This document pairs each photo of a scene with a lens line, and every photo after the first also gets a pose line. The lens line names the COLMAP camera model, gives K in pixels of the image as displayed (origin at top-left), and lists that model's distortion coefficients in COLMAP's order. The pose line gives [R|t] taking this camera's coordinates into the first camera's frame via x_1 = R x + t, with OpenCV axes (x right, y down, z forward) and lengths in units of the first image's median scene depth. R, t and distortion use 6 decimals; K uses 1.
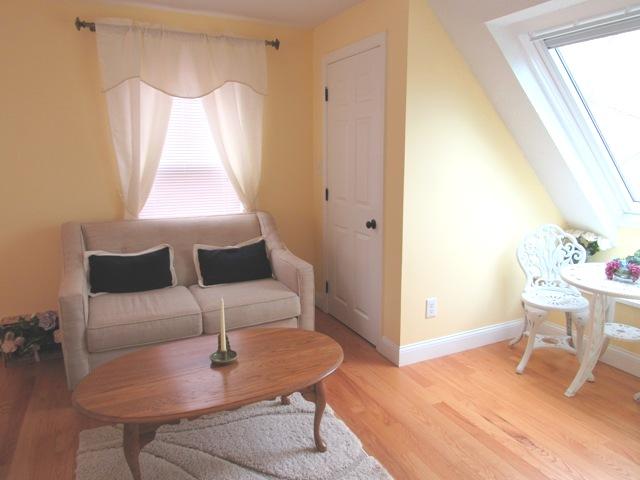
lens RADIAL K [[458.3, 0, 322.1], [0, 458.3, 240.9], [0, 0, 1]] dist [-0.018467, 0.002455]
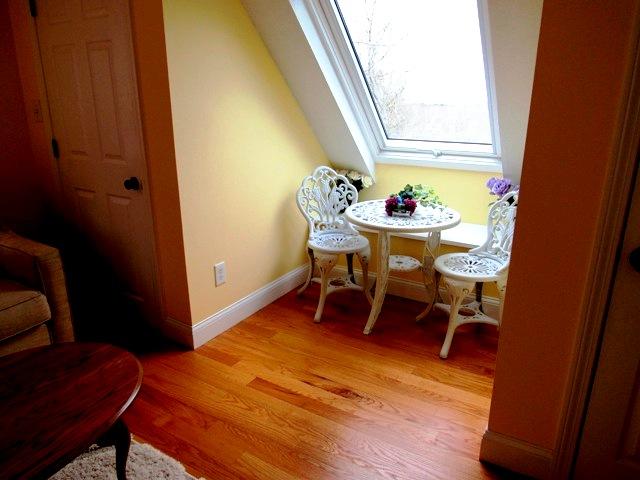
lens RADIAL K [[458.3, 0, 316.0], [0, 458.3, 239.8], [0, 0, 1]] dist [-0.018467, 0.002455]
pose [[0.841393, -0.156635, 0.517227, -0.050014], [0.099758, 0.985645, 0.136208, -0.017998], [-0.531137, -0.063007, 0.844940, 0.181949]]
